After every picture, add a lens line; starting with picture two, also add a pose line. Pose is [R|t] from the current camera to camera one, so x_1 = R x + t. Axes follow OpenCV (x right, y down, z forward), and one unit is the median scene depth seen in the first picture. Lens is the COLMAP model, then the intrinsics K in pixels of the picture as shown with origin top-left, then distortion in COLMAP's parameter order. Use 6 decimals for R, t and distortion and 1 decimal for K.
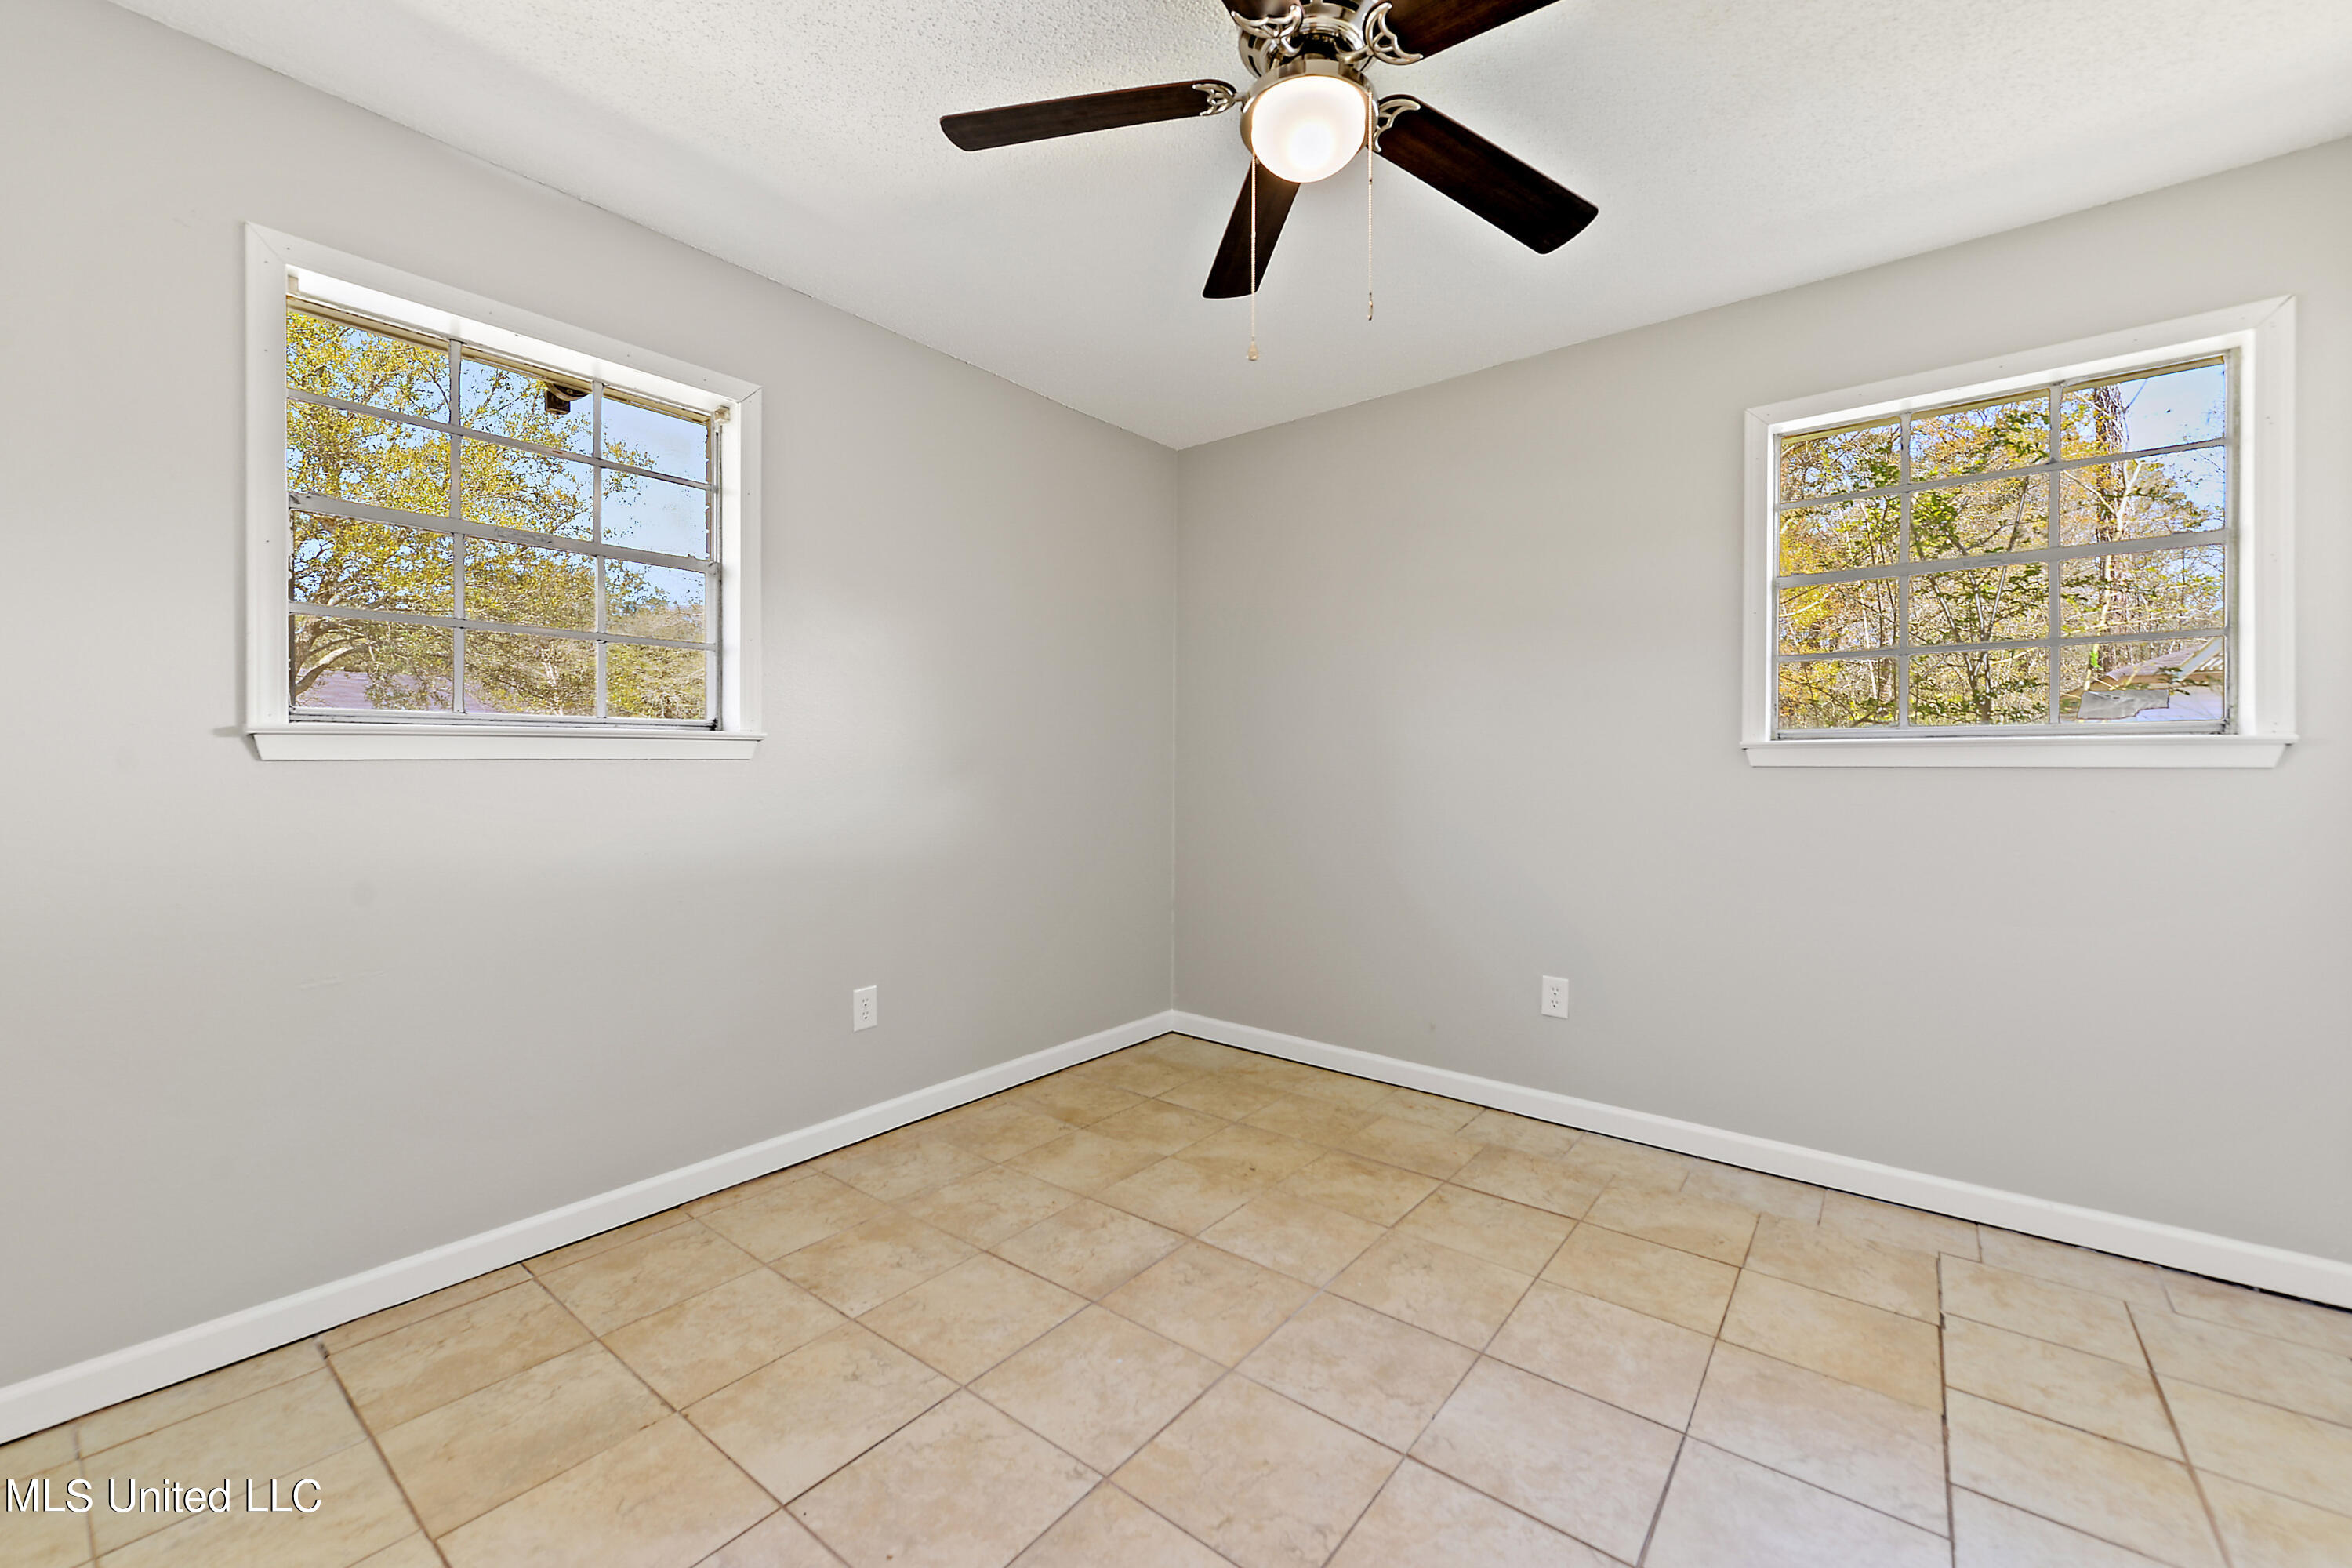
lens RADIAL K [[935.2, 0, 1176.8], [0, 935.2, 772.8], [0, 0, 1]] dist [0.002960, 0.000181]
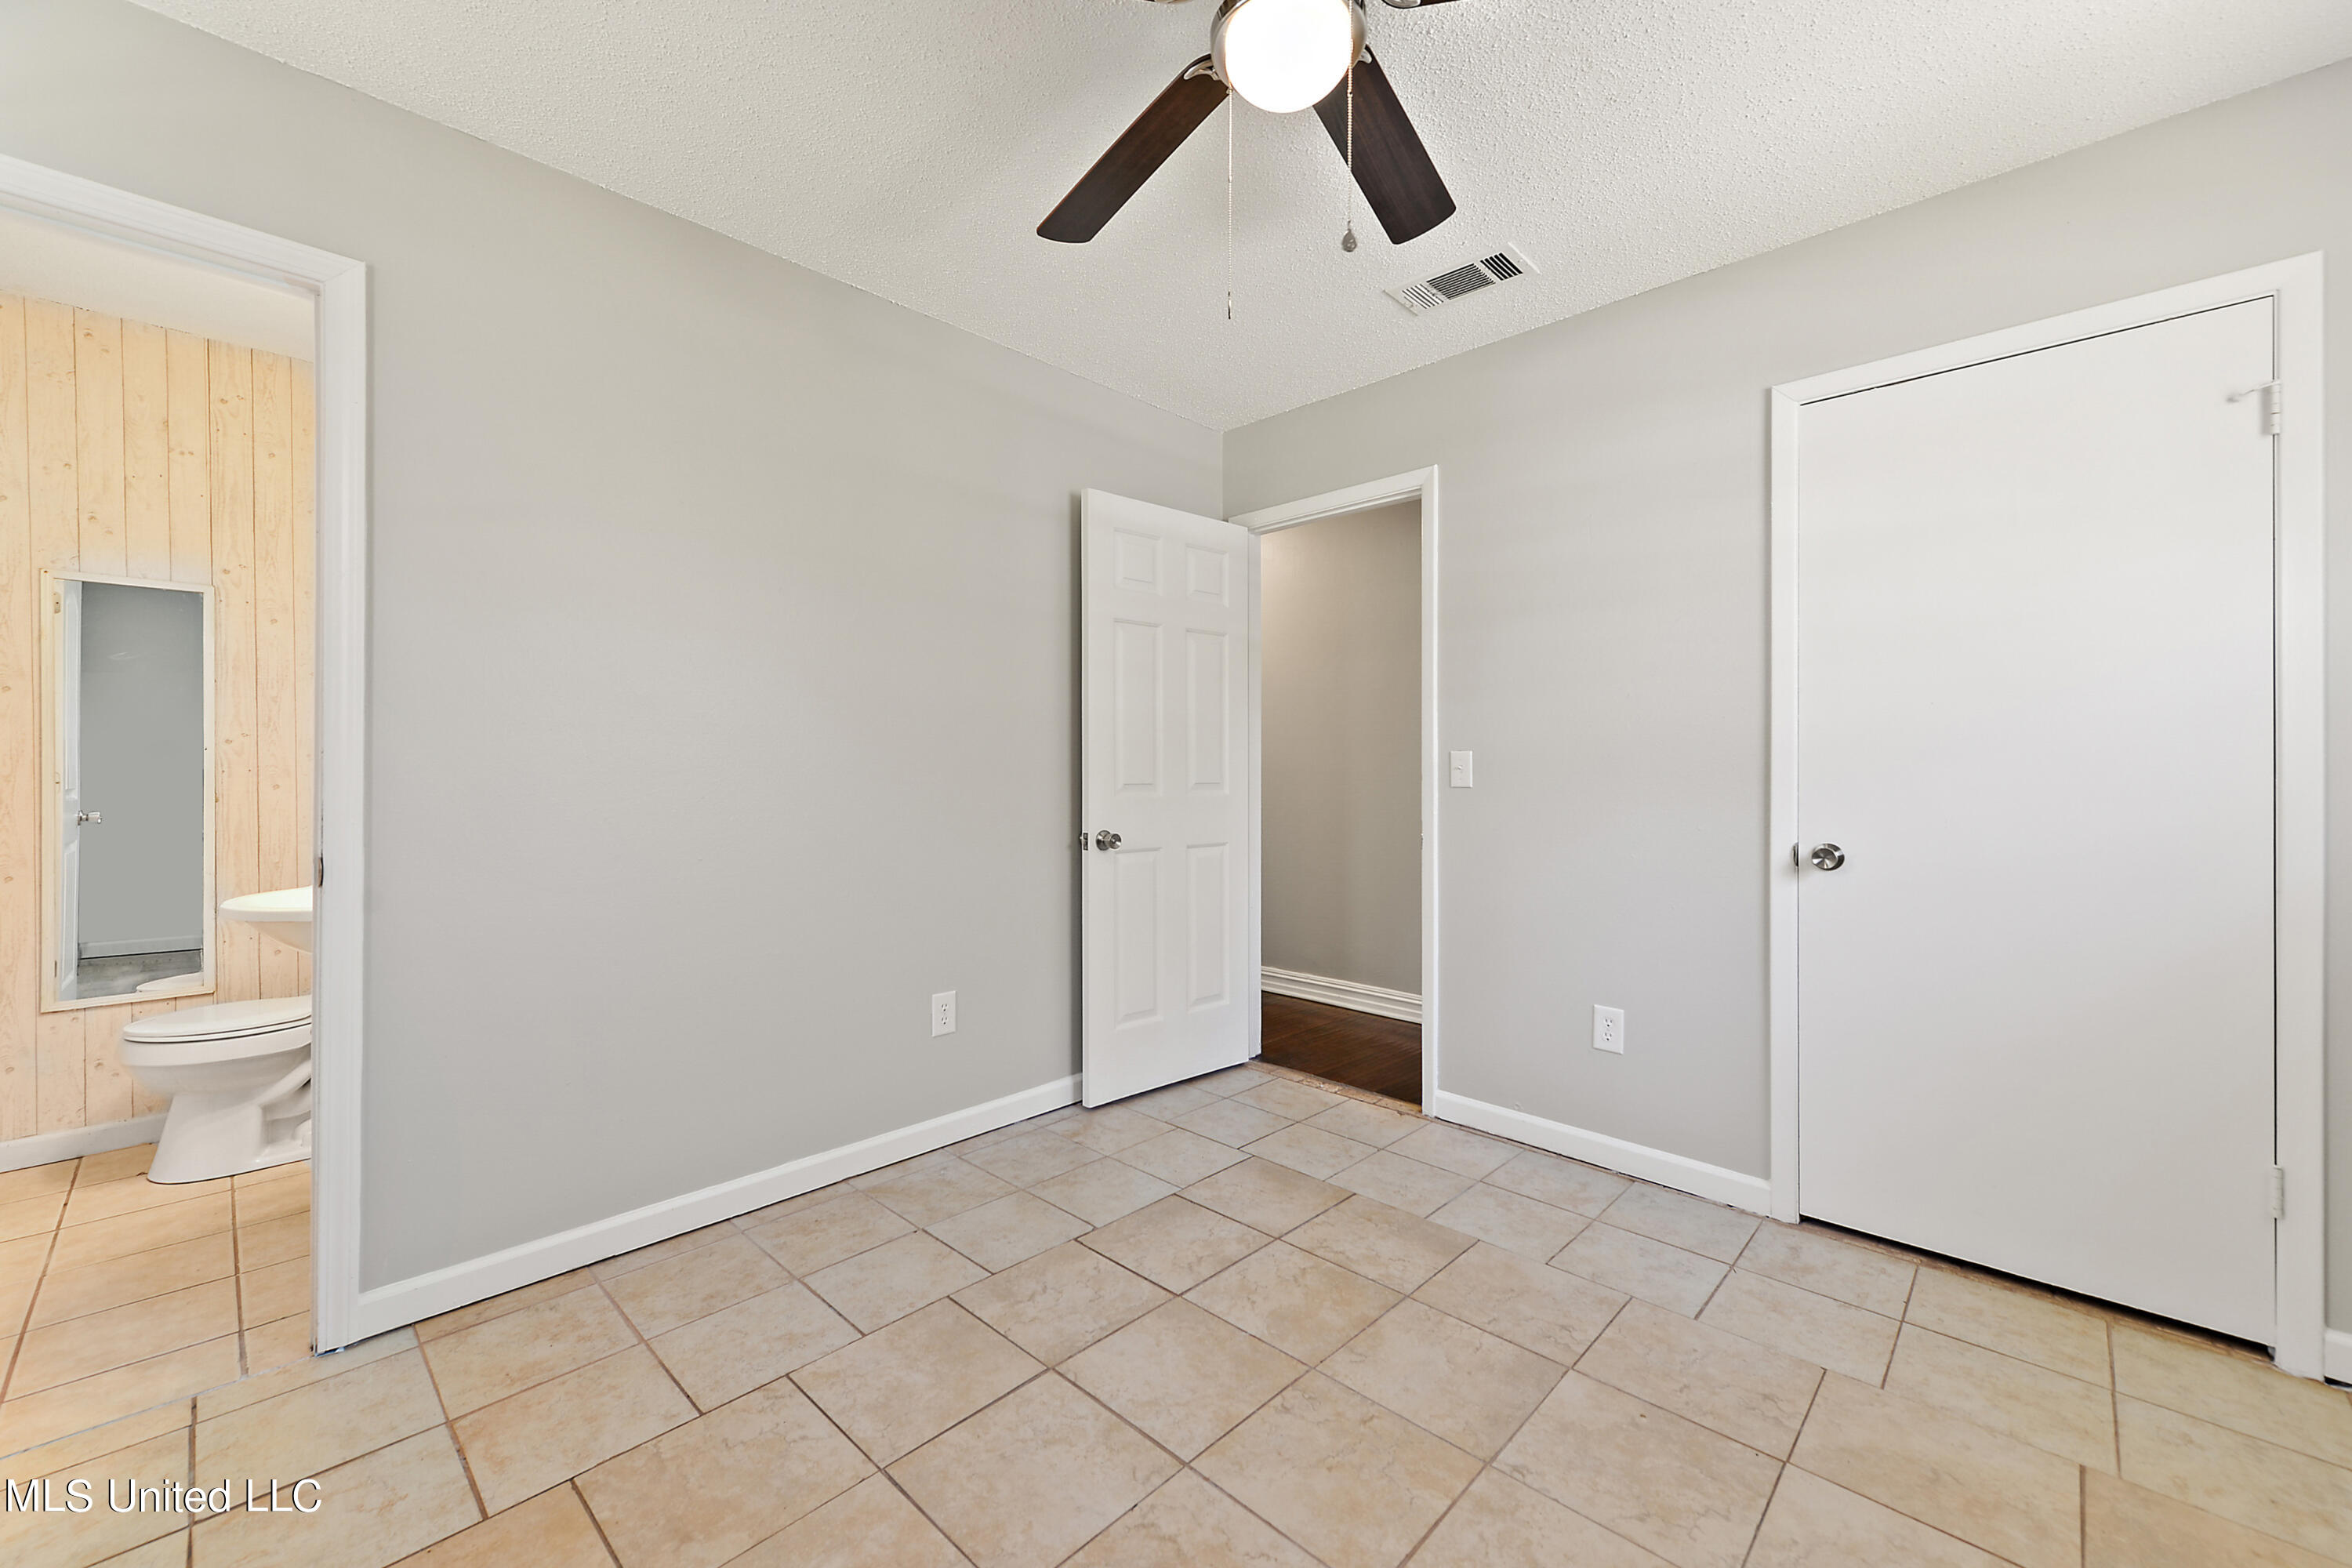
lens RADIAL K [[935.2, 0, 1175.9], [0, 935.2, 774.9], [0, 0, 1]] dist [0.002960, 0.000181]
pose [[-0.995001, -0.009184, 0.099442, 0.165213], [-0.008072, 0.999900, 0.011578, -0.011165], [-0.099538, 0.010718, -0.994976, 1.998579]]
